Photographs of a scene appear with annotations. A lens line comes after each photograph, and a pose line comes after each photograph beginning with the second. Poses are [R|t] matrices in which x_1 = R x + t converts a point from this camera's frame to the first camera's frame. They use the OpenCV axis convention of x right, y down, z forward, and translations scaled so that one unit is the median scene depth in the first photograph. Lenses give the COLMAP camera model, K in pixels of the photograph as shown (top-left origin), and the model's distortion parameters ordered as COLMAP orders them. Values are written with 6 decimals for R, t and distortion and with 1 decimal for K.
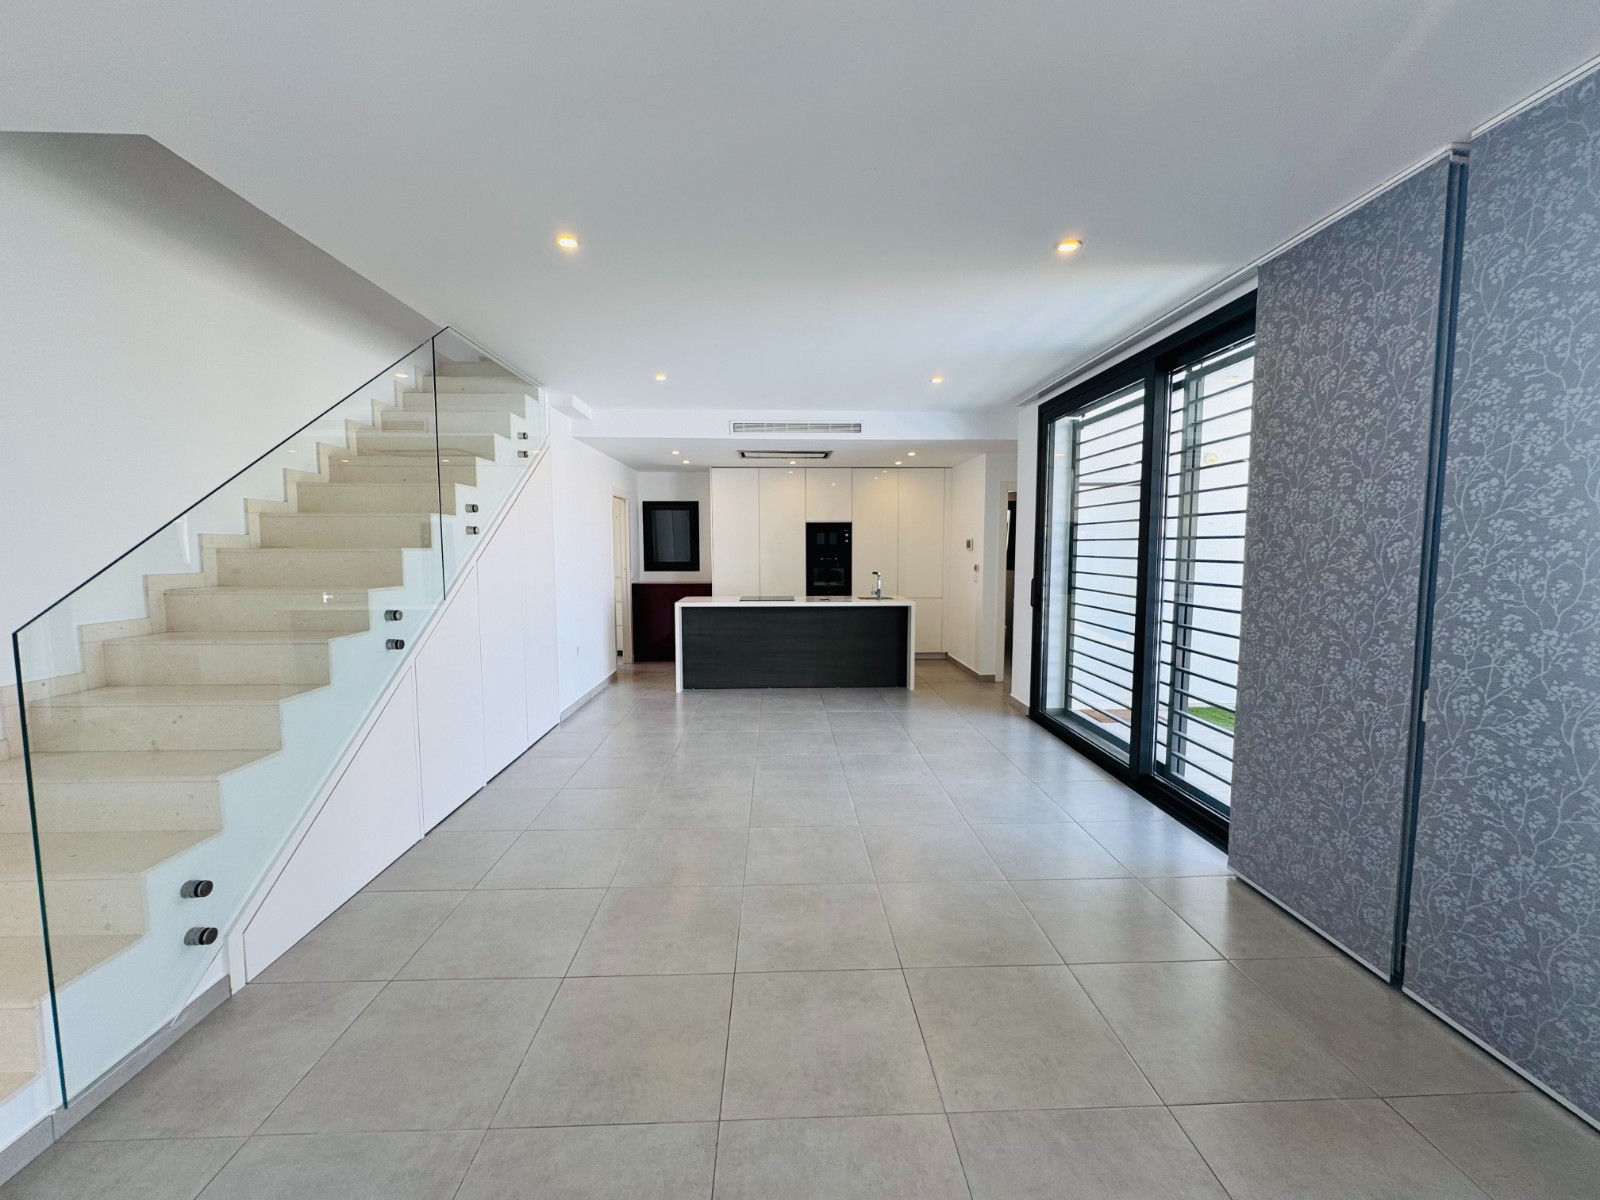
lens RADIAL K [[644.5, 0, 806.4], [0, 644.5, 600.3], [0, 0, 1]] dist [-0.001998, 0.000688]
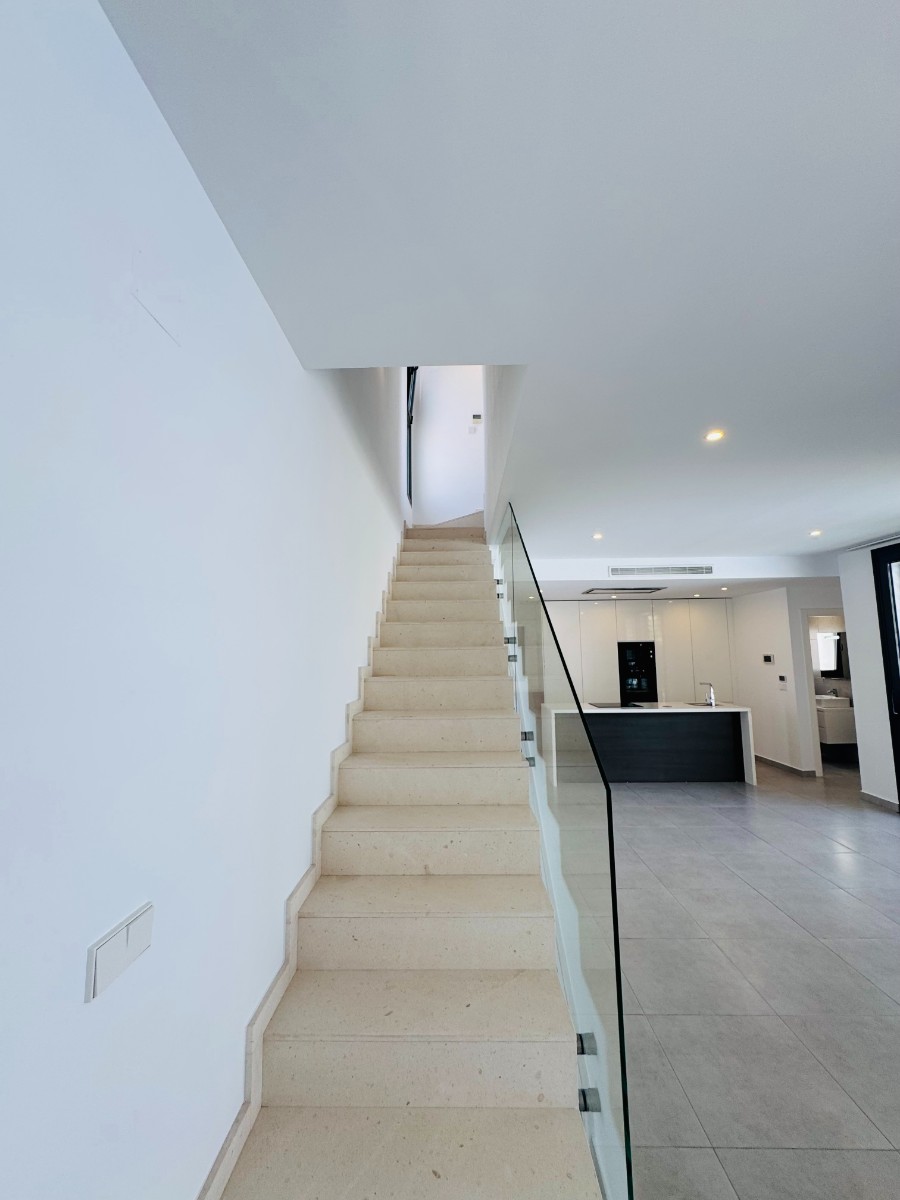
lens RADIAL K [[483.4, 0, 457.8], [0, 483.4, 598.8], [0, 0, 1]] dist [-0.001998, 0.000688]
pose [[0.998248, -0.016187, -0.056919, -0.653181], [0.004644, 0.980323, -0.197344, -0.044993], [0.058994, 0.196734, 0.978680, 0.081189]]
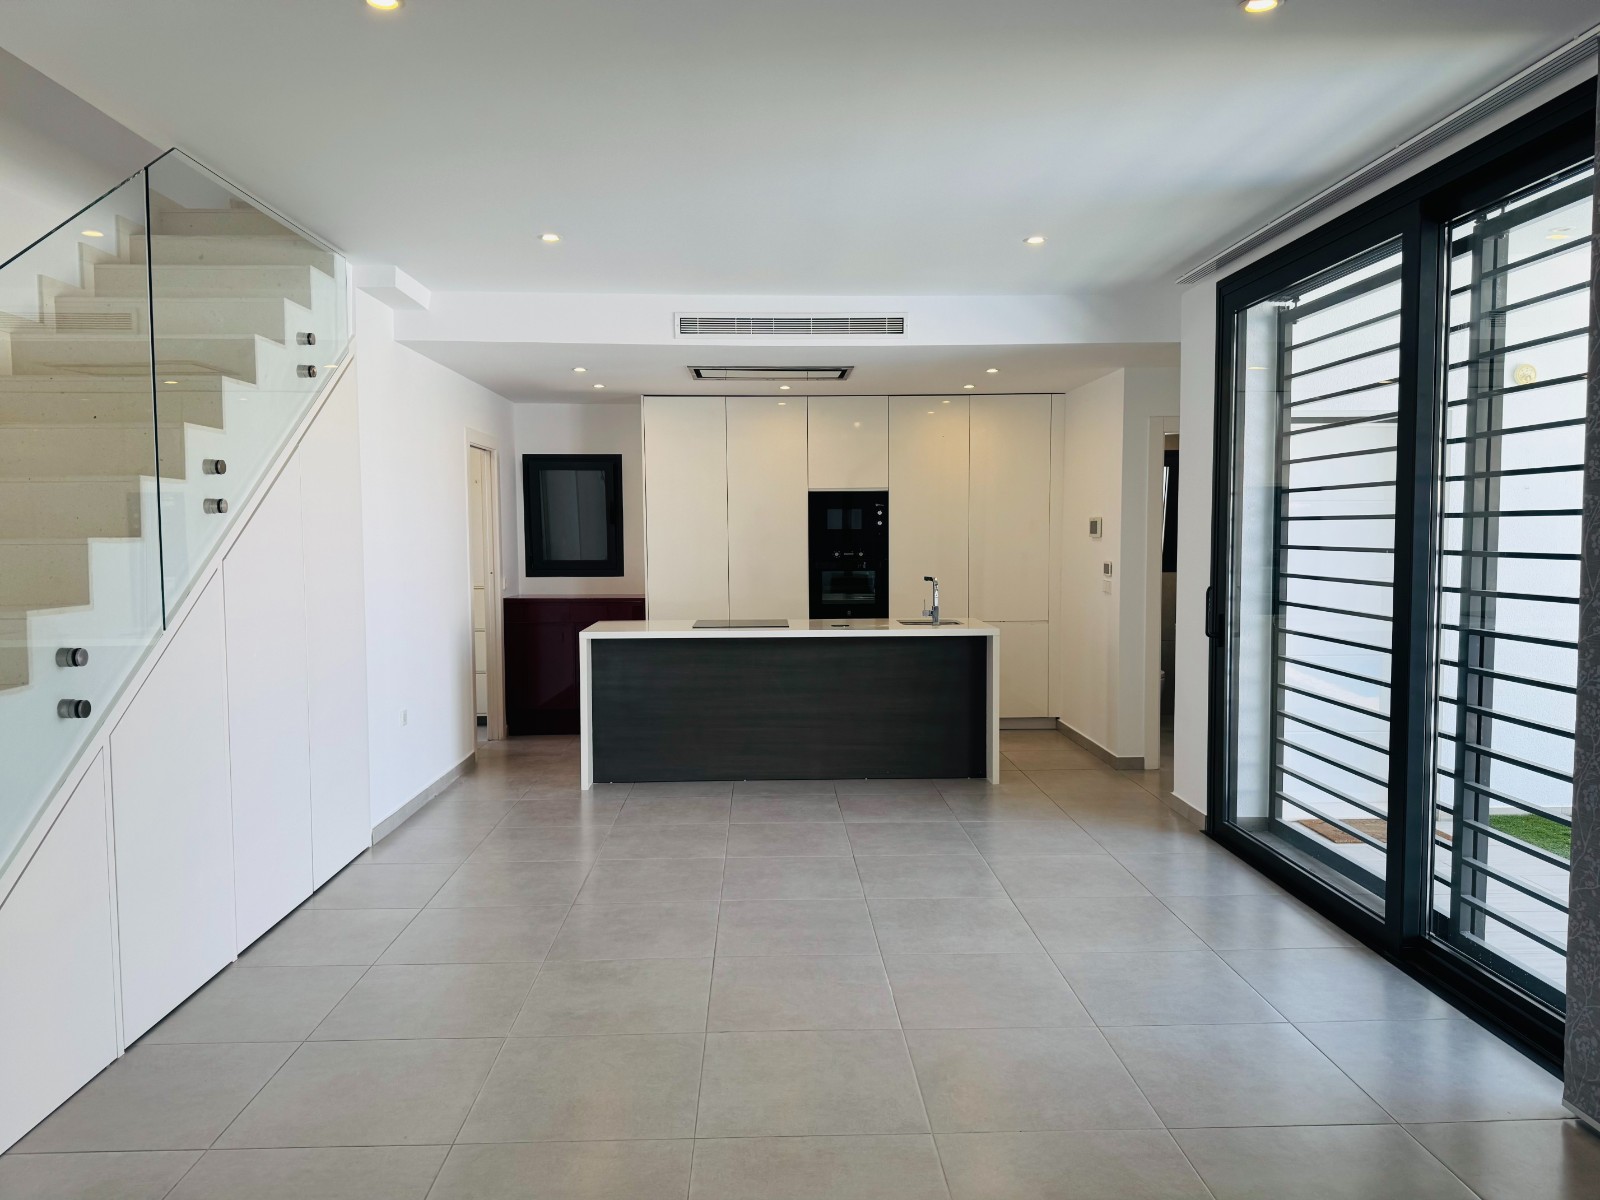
lens RADIAL K [[1118.9, 0, 798.1], [0, 1118.9, 611.2], [0, 0, 1]] dist [-0.021136, -0.014495]
pose [[0.999938, -0.003476, -0.010588, 0.001979], [0.003330, 0.999899, -0.013800, -0.000515], [0.010635, 0.013764, 0.999849, 0.022475]]
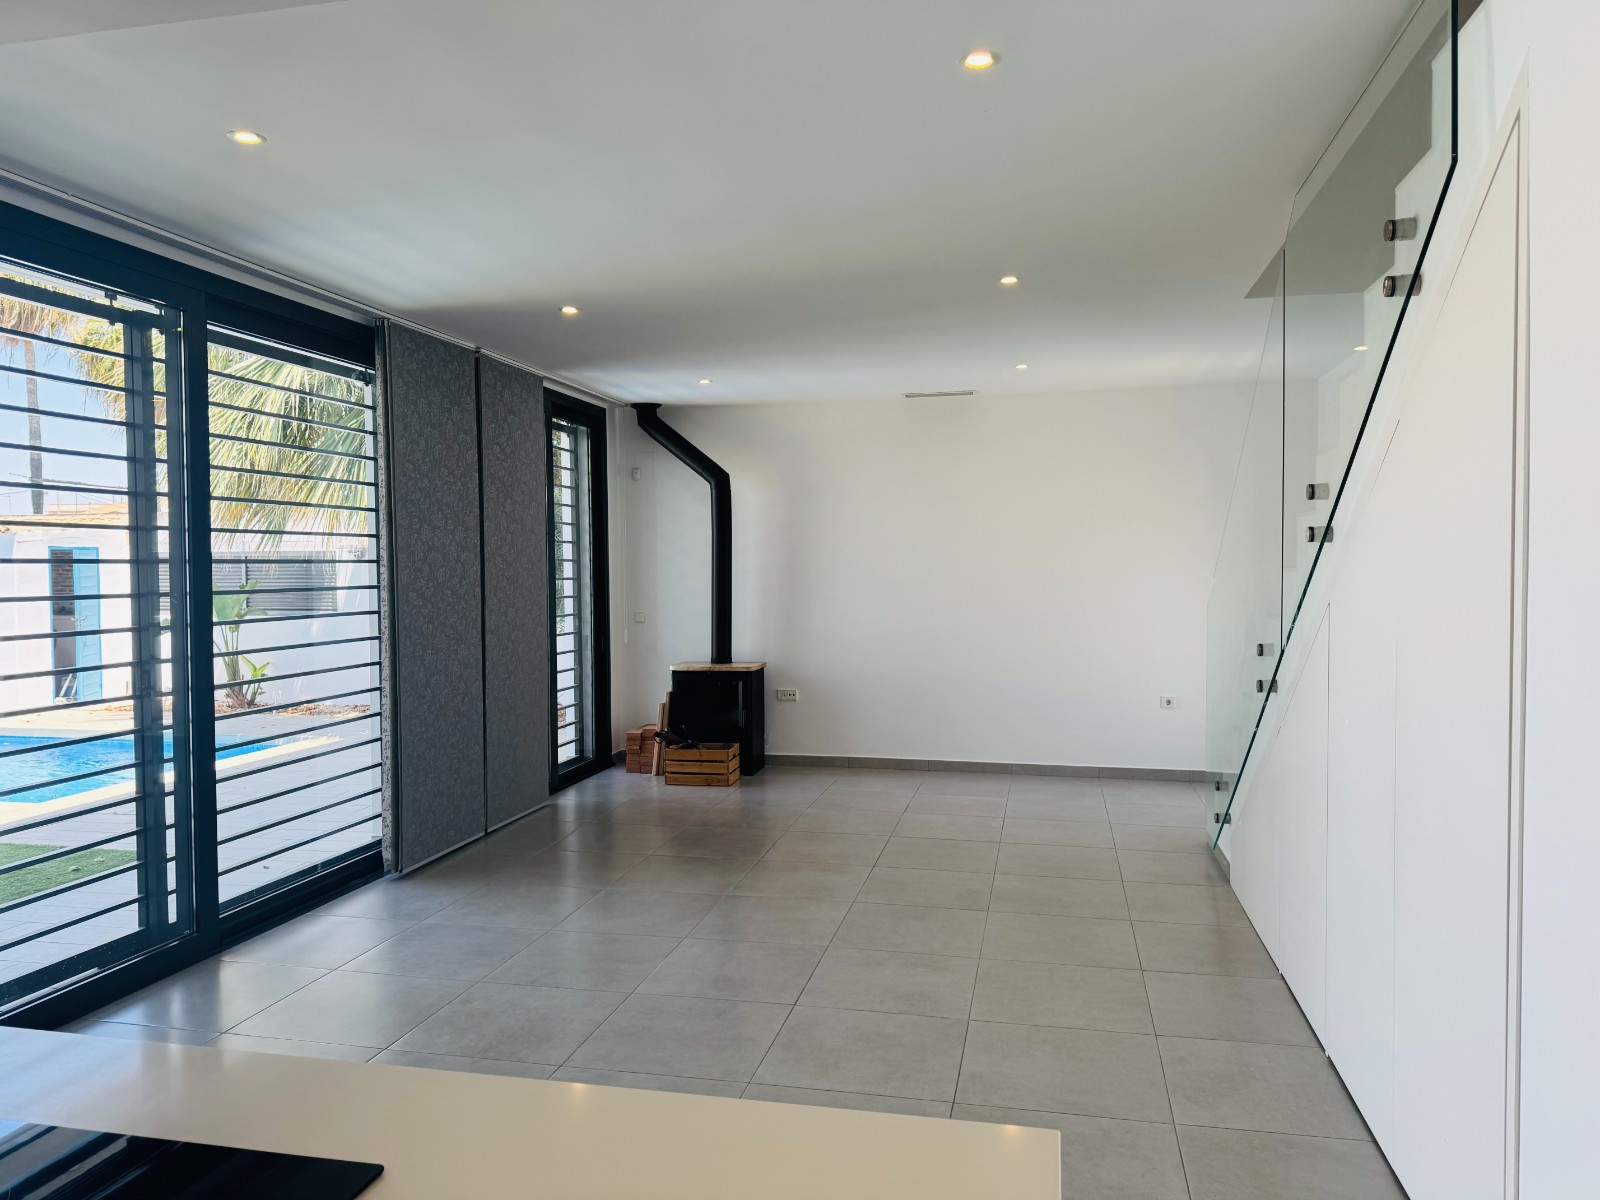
lens RADIAL K [[1118.9, 0, 803.8], [0, 1118.9, 606.4], [0, 0, 1]] dist [-0.021136, -0.014495]
pose [[-0.965268, 0.002214, 0.261252, -0.414385], [0.033553, 0.992734, 0.115559, -0.190184], [-0.259098, 0.120311, -0.958329, 2.282829]]
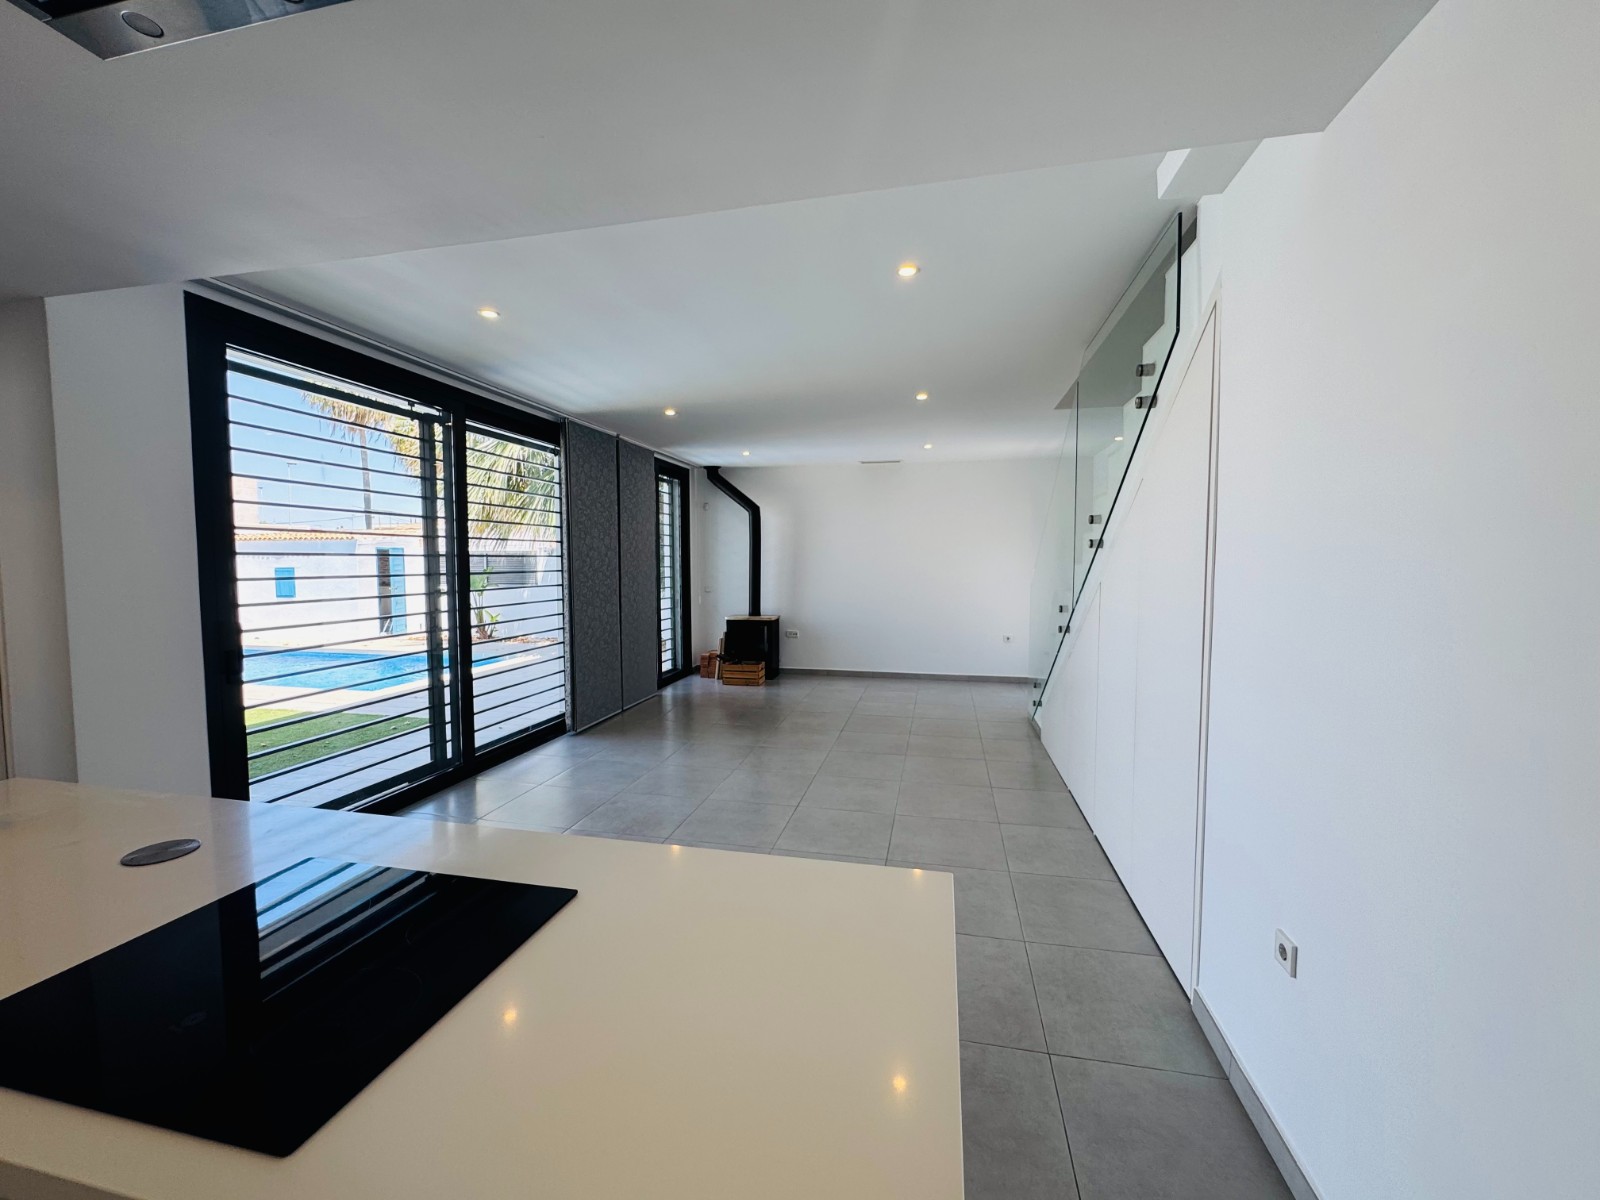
lens RADIAL K [[644.5, 0, 796.5], [0, 644.5, 596.9], [0, 0, 1]] dist [-0.001998, 0.000688]
pose [[-0.963142, -0.009013, 0.268842, -0.418713], [0.028684, 0.990298, 0.135964, -0.192925], [-0.267459, 0.138664, -0.953540, 2.312285]]
